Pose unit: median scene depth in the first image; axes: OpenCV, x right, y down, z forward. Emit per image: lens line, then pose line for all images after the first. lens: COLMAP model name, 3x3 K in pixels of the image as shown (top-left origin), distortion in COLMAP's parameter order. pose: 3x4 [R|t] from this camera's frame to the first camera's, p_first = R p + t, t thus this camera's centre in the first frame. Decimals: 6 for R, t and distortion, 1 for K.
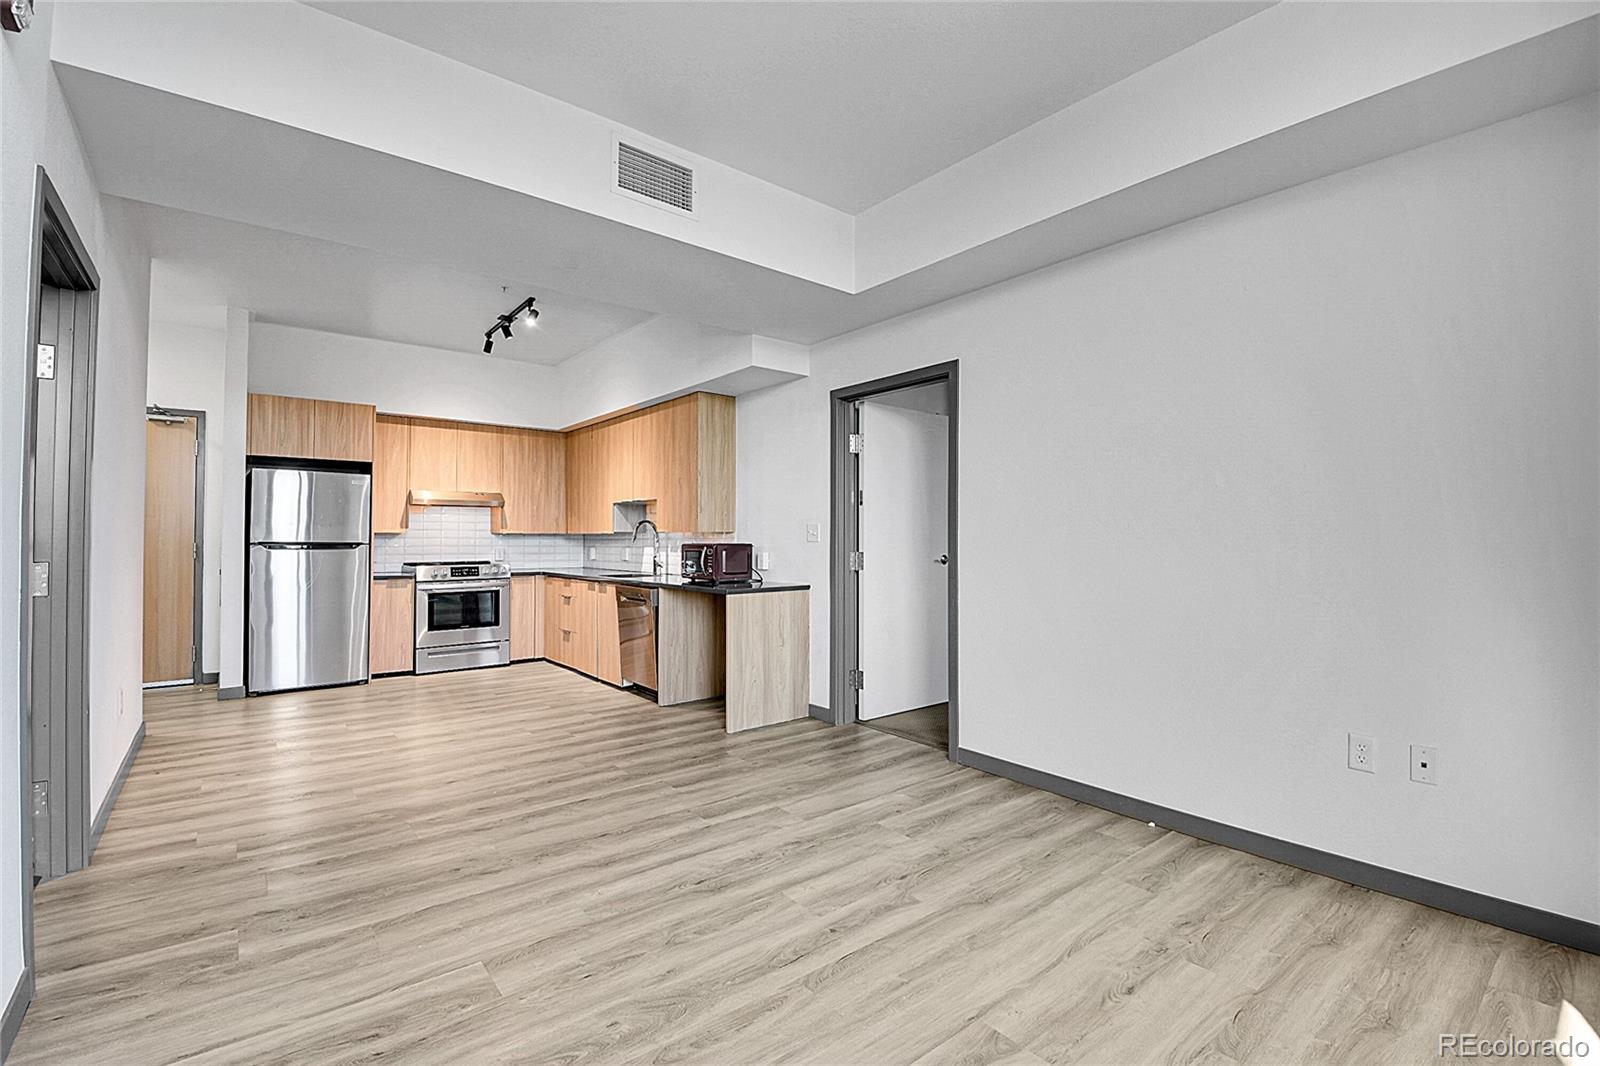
lens RADIAL K [[708.4, 0, 809.3], [0, 708.4, 524.5], [0, 0, 1]] dist [-0.002947, -0.012949]
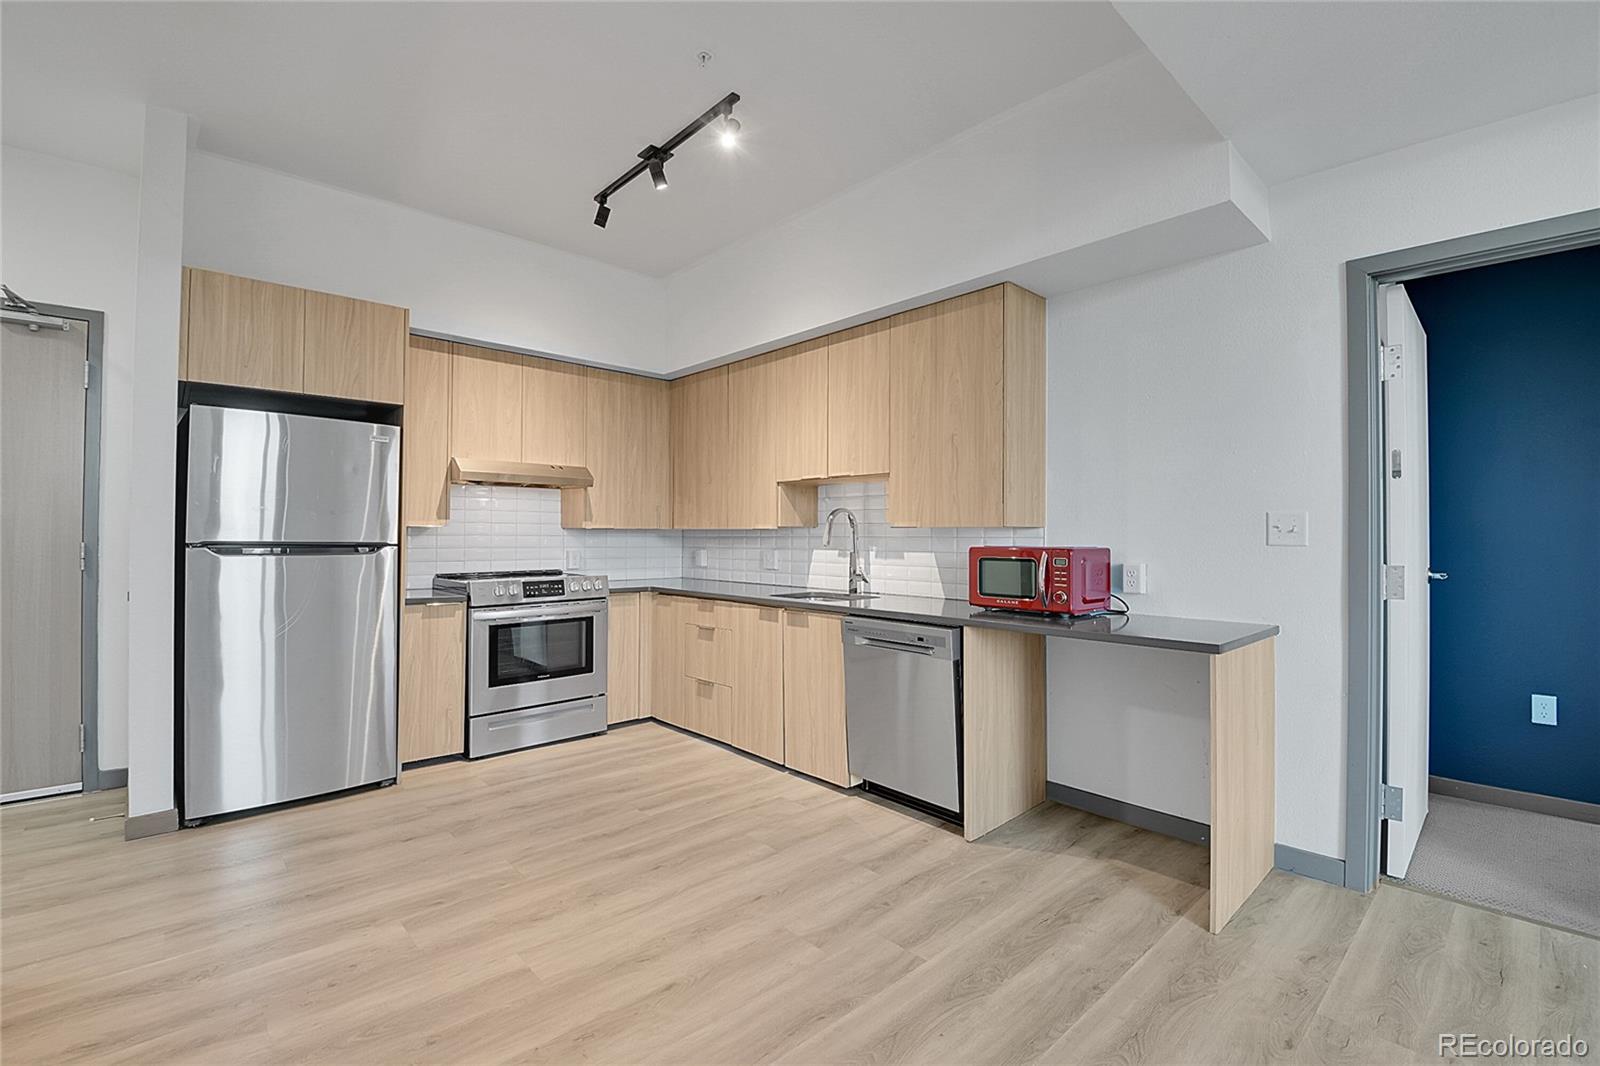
lens RADIAL K [[708.4, 0, 807.1], [0, 708.4, 524.8], [0, 0, 1]] dist [-0.002947, -0.012949]
pose [[0.997945, 0.003405, 0.063988, -0.305109], [-0.003698, 0.999983, 0.004455, 0.006210], [-0.063972, -0.004683, 0.997941, 0.373476]]
